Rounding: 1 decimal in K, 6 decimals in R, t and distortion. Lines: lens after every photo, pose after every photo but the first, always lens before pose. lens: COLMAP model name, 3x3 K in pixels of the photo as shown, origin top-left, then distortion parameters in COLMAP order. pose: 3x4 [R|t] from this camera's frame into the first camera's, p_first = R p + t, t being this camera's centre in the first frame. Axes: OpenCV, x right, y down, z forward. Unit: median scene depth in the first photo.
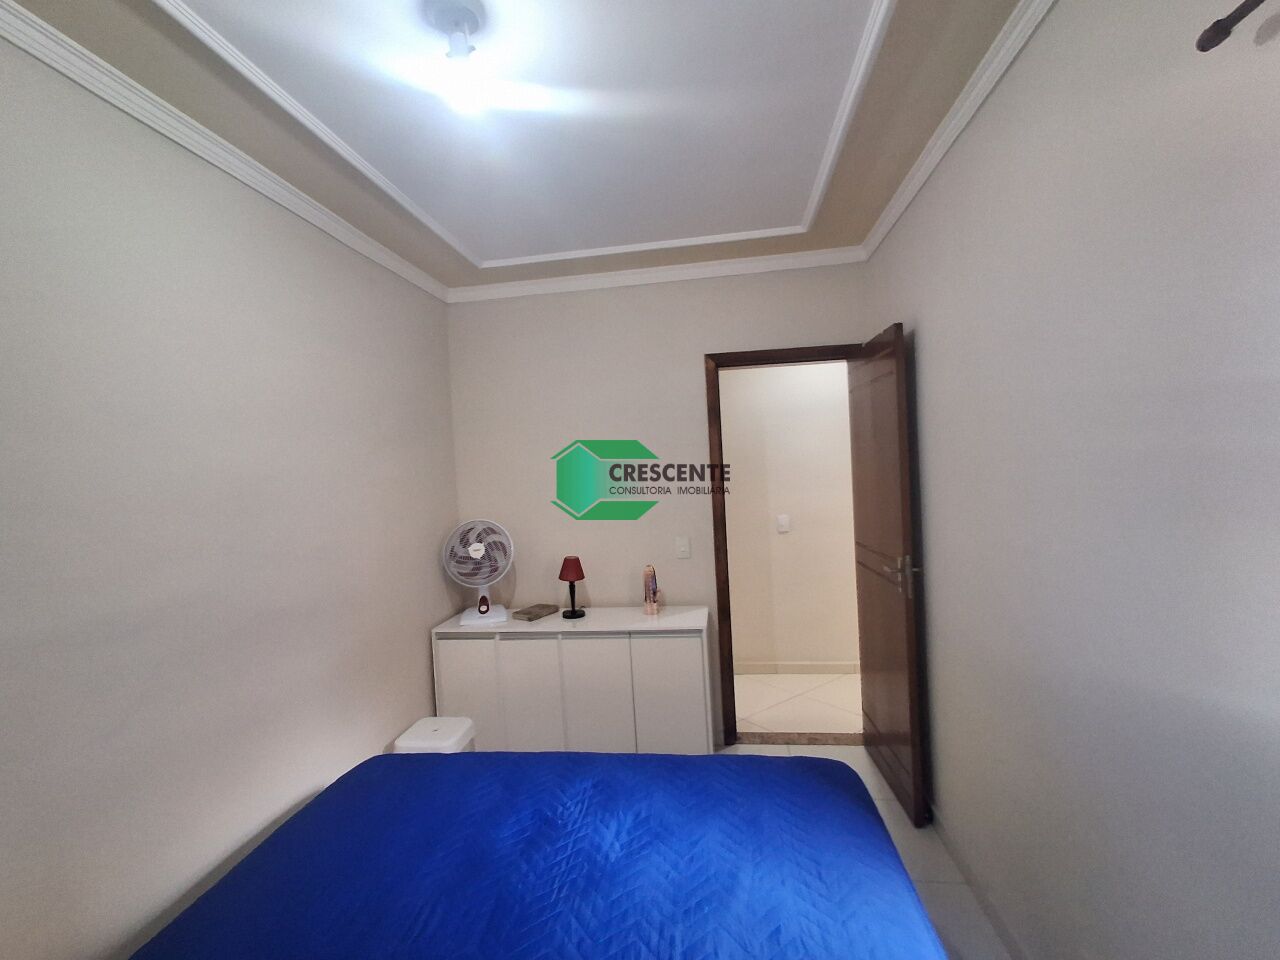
lens RADIAL K [[581.8, 0, 640.5], [0, 581.8, 481.1], [0, 0, 1]] dist [0.001020, -0.000844]
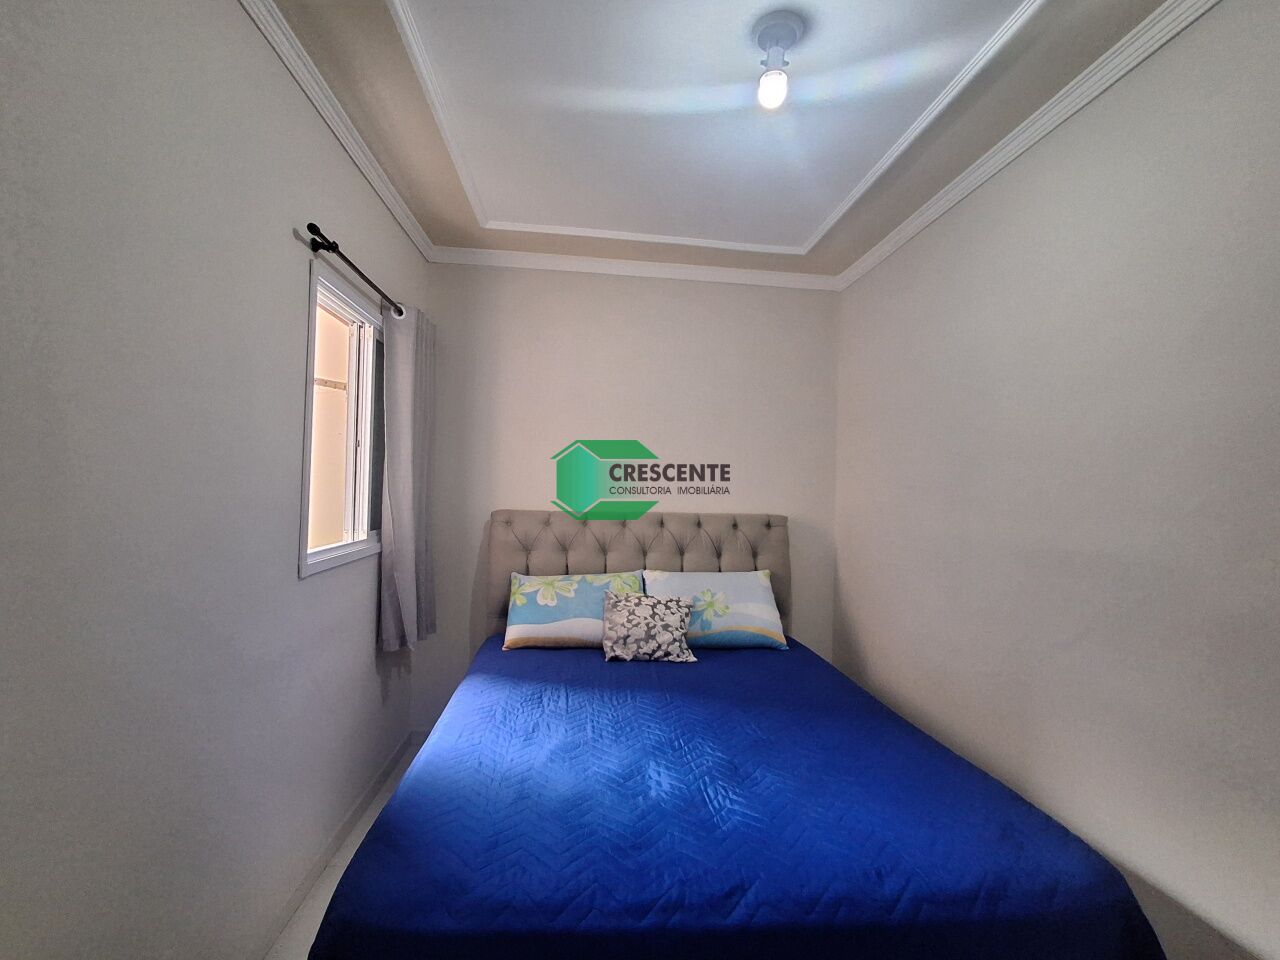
lens RADIAL K [[581.8, 0, 642.4], [0, 581.8, 481.3], [0, 0, 1]] dist [0.001020, -0.000844]
pose [[-0.973239, 0.028756, -0.227987, 0.215580], [0.026853, 0.999574, 0.011444, 0.065050], [0.228219, 0.005015, -0.973597, 2.074182]]
